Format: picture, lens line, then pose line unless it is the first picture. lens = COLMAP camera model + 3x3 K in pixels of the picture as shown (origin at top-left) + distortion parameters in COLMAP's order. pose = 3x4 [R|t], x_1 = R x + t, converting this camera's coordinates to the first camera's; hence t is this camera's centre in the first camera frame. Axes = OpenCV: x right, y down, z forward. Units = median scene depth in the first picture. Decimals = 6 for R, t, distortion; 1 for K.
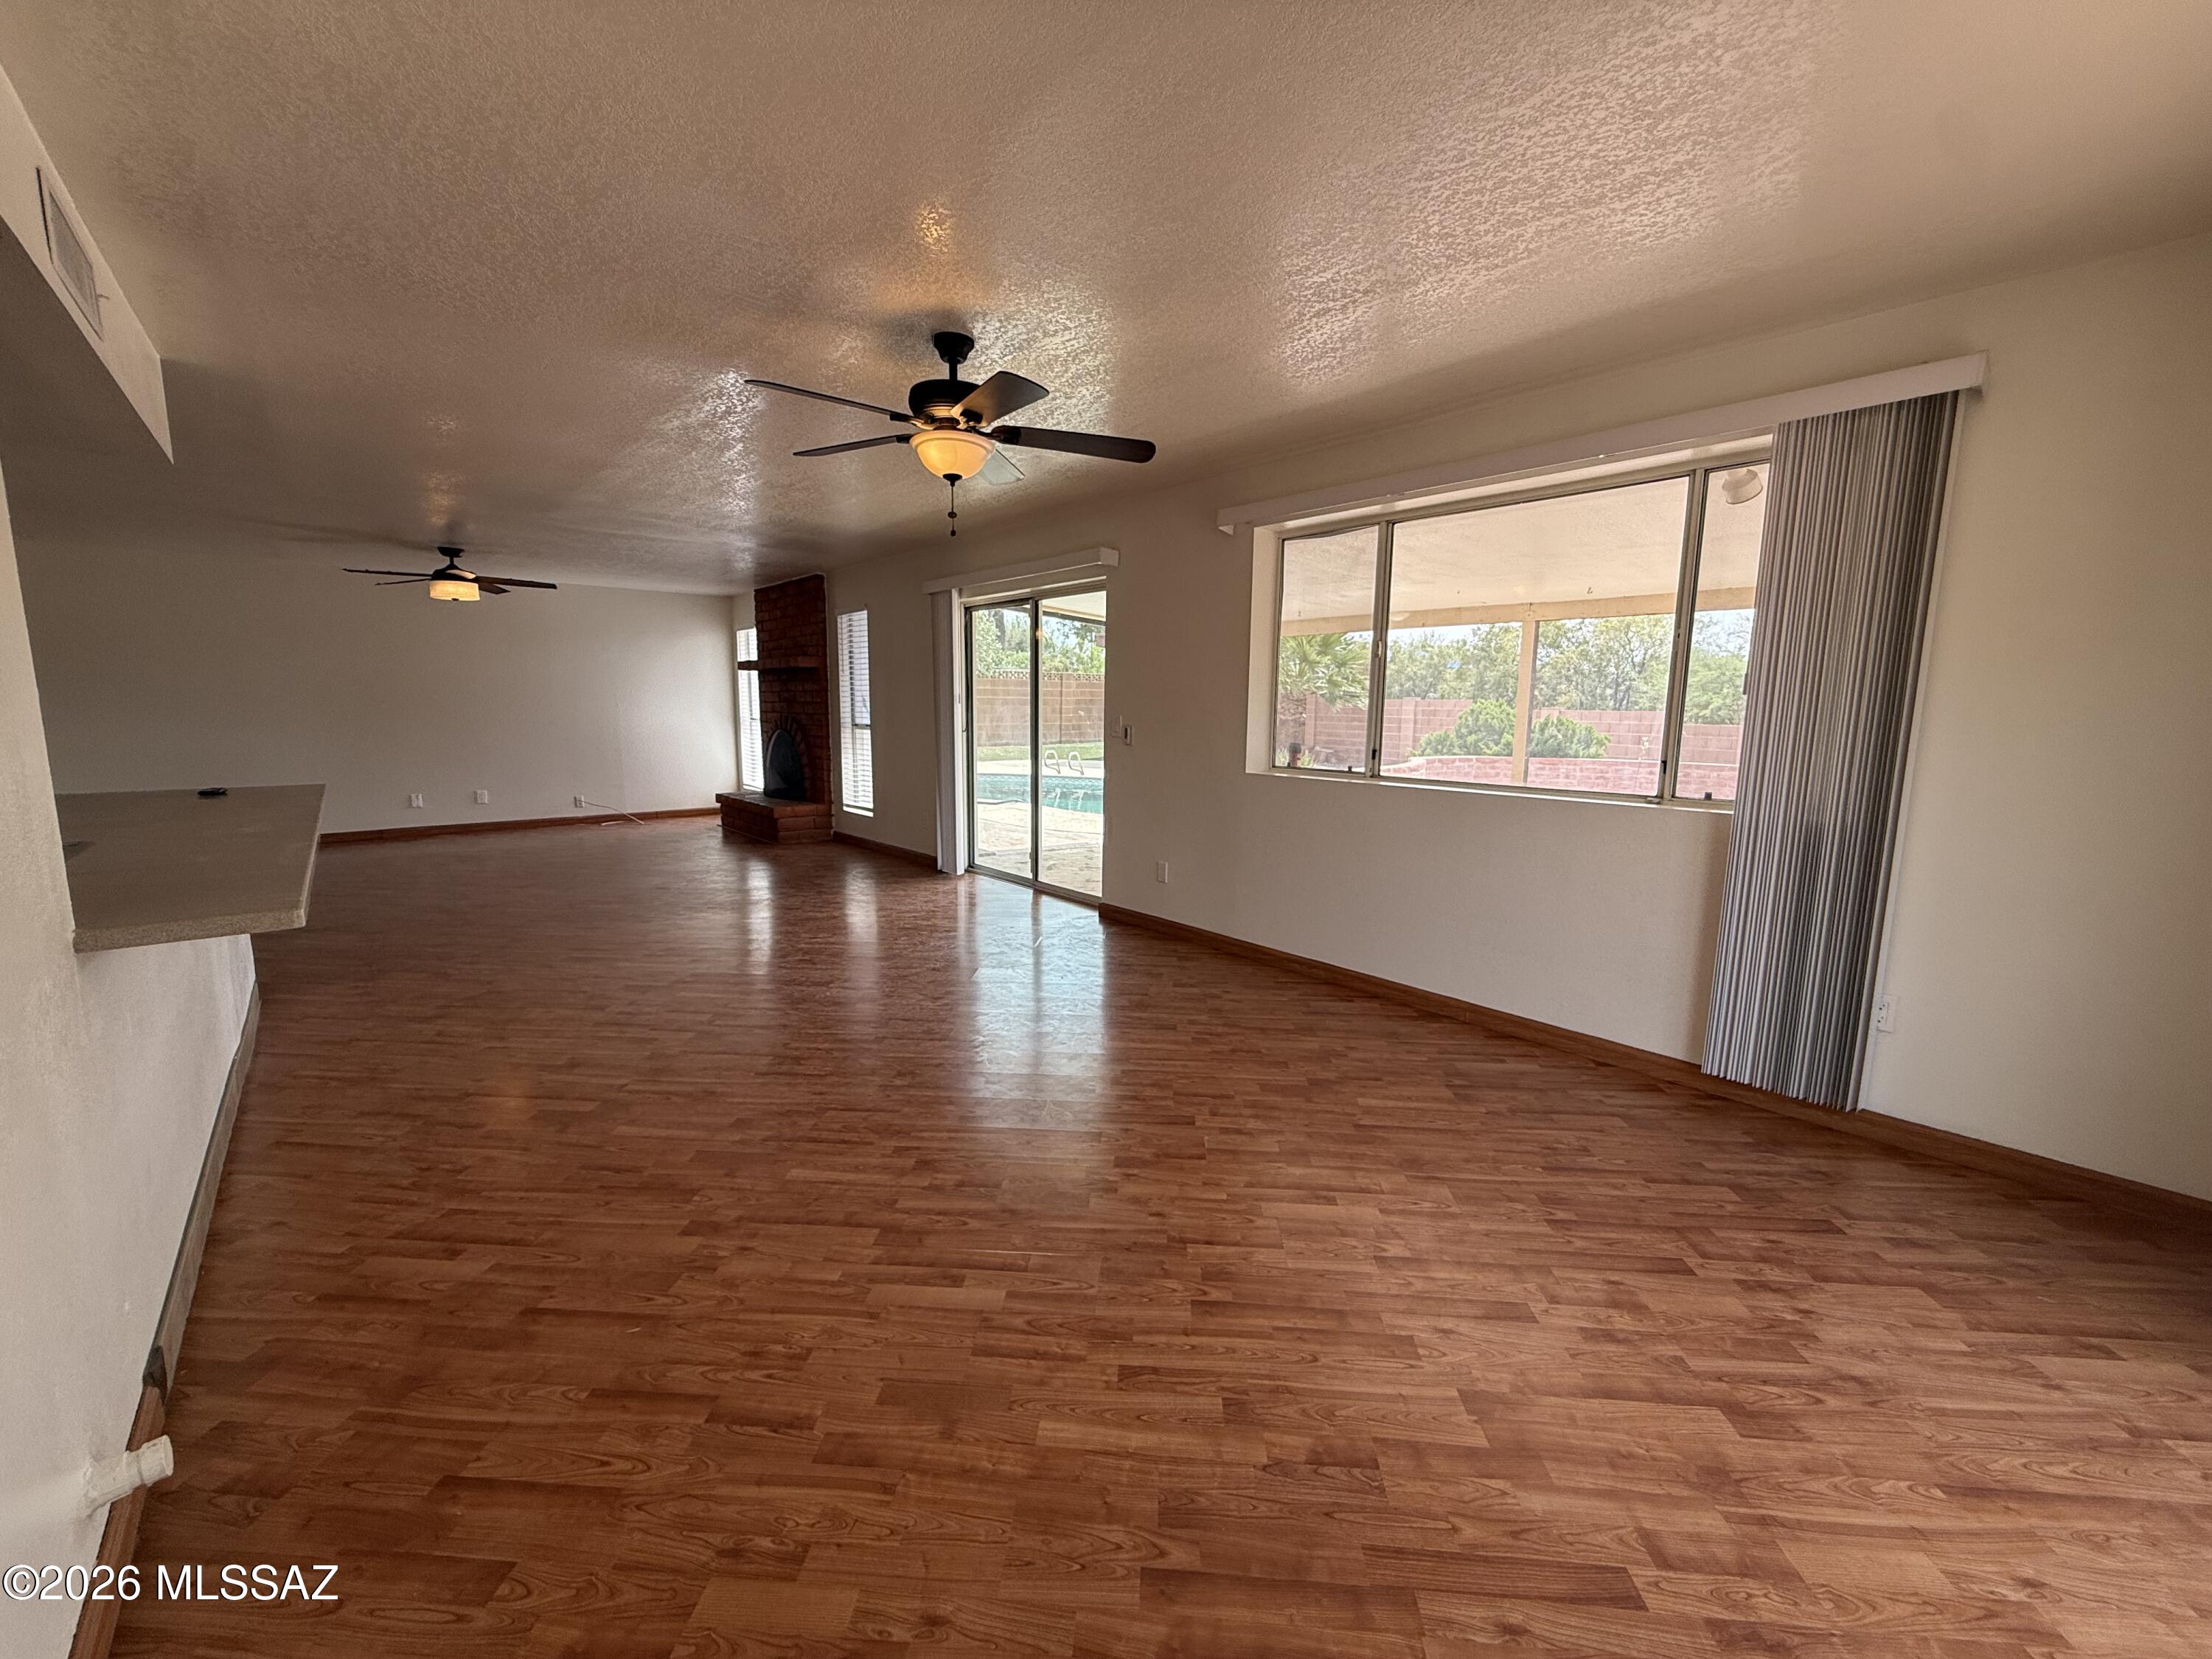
lens RADIAL K [[874.8, 0, 1109.6], [0, 874.8, 833.2], [0, 0, 1]] dist [0.001474, 0.000012]
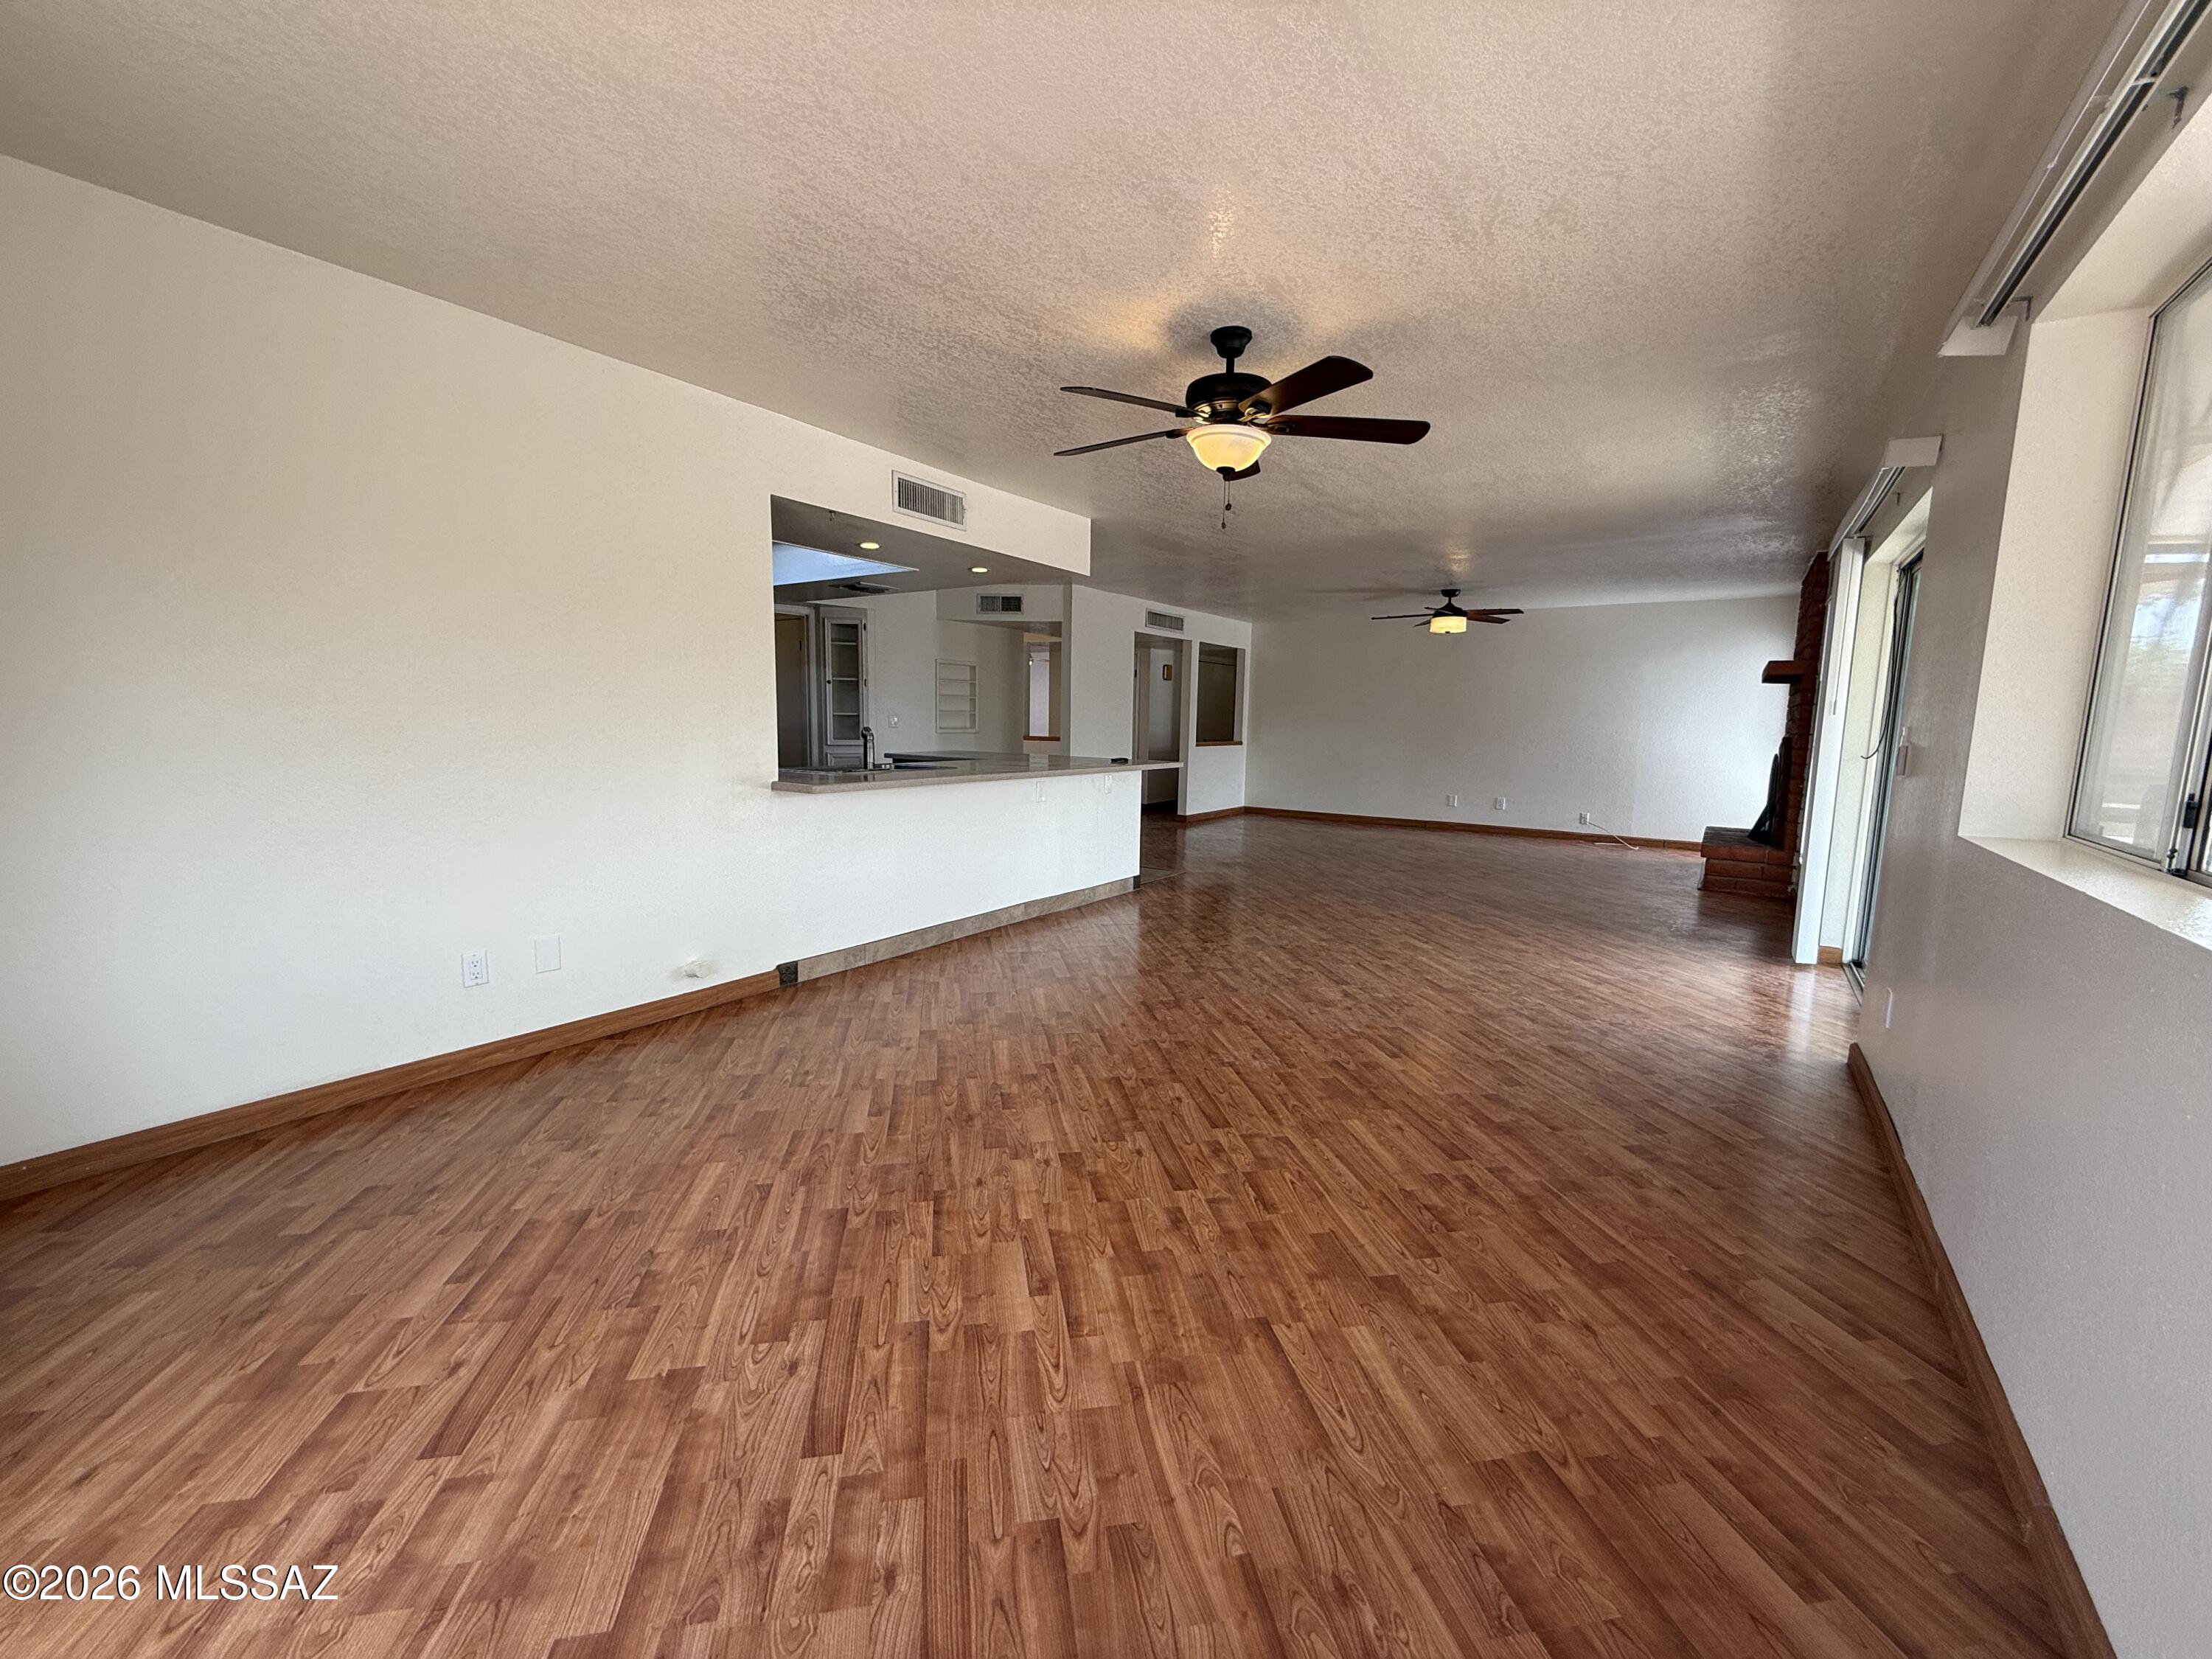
lens RADIAL K [[889.5, 0, 1099.0], [0, 889.5, 830.2], [0, 0, 1]] dist [0.001035, 0.000291]
pose [[0.239553, 0.116576, -0.963859, 1.271400], [-0.157070, 0.984341, 0.080015, -0.085990], [0.958094, 0.132226, 0.254112, 1.005060]]
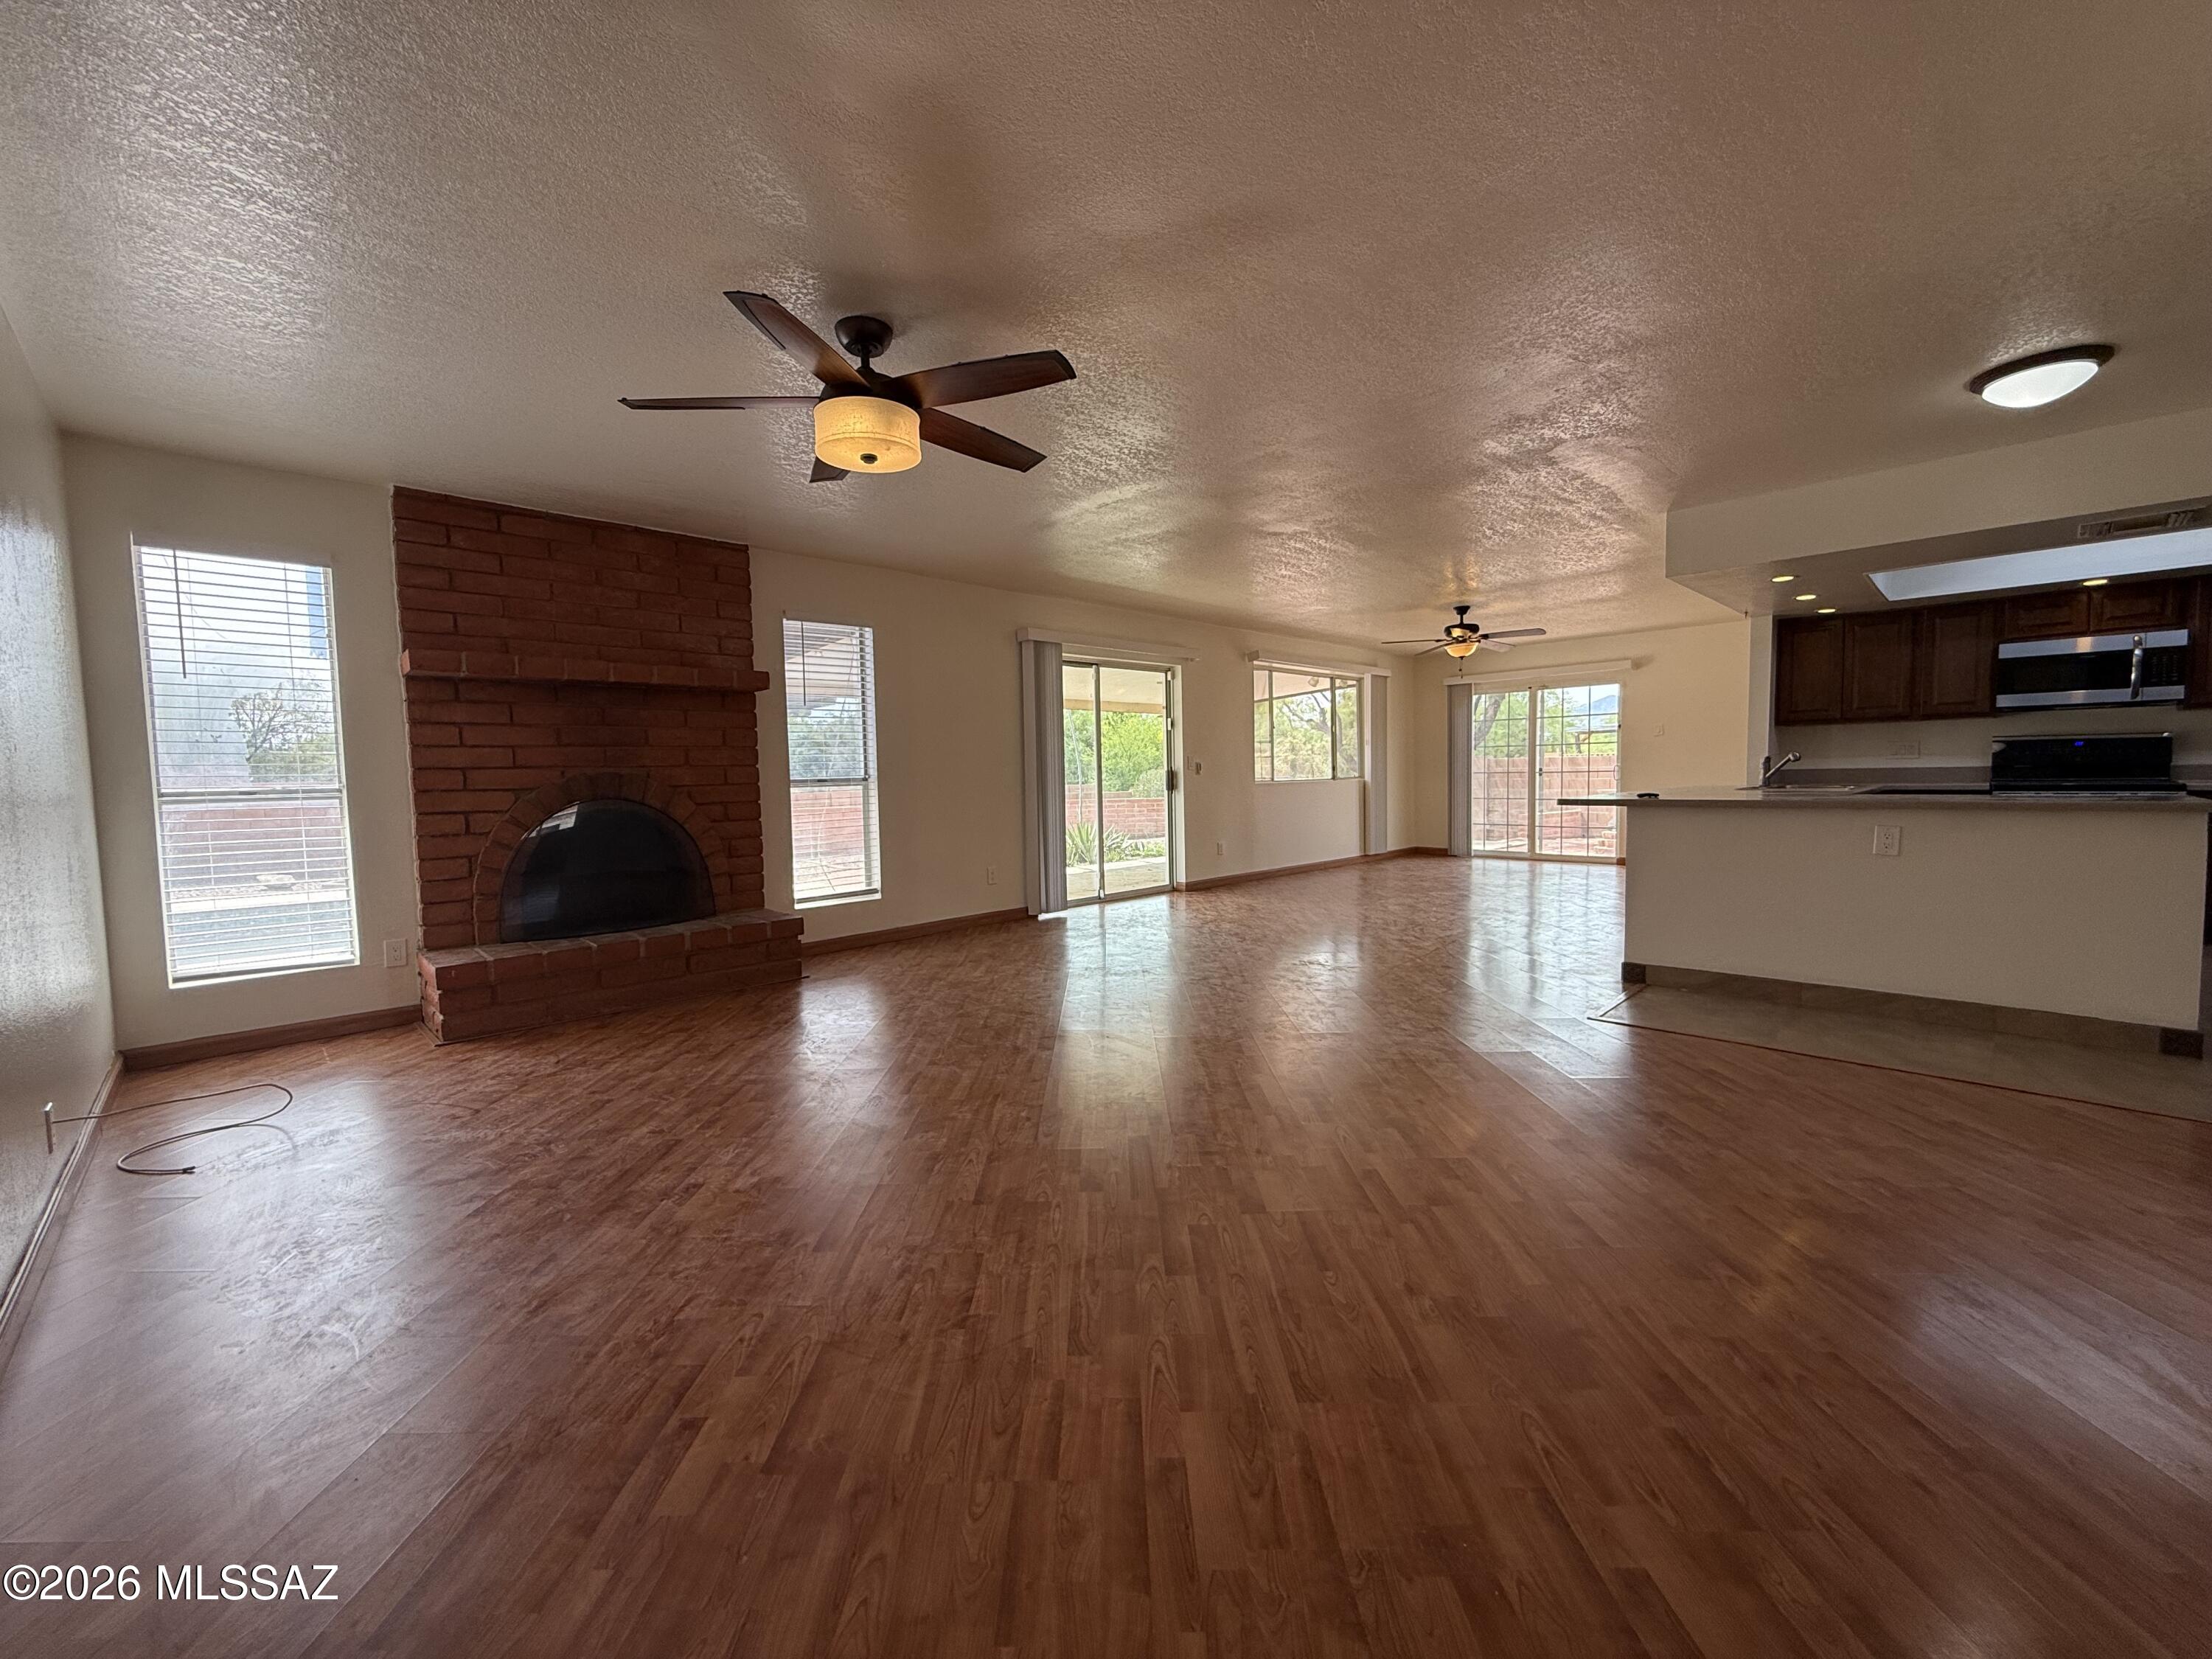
lens RADIAL K [[885.7, 0, 1094.9], [0, 885.7, 826.0], [0, 0, 1]] dist [-0.000217, -0.000101]
pose [[-0.052906, -0.068693, 0.996234, -4.368232], [0.164701, 0.983368, 0.076552, -0.445529], [-0.984924, 0.168131, -0.040712, 3.516054]]
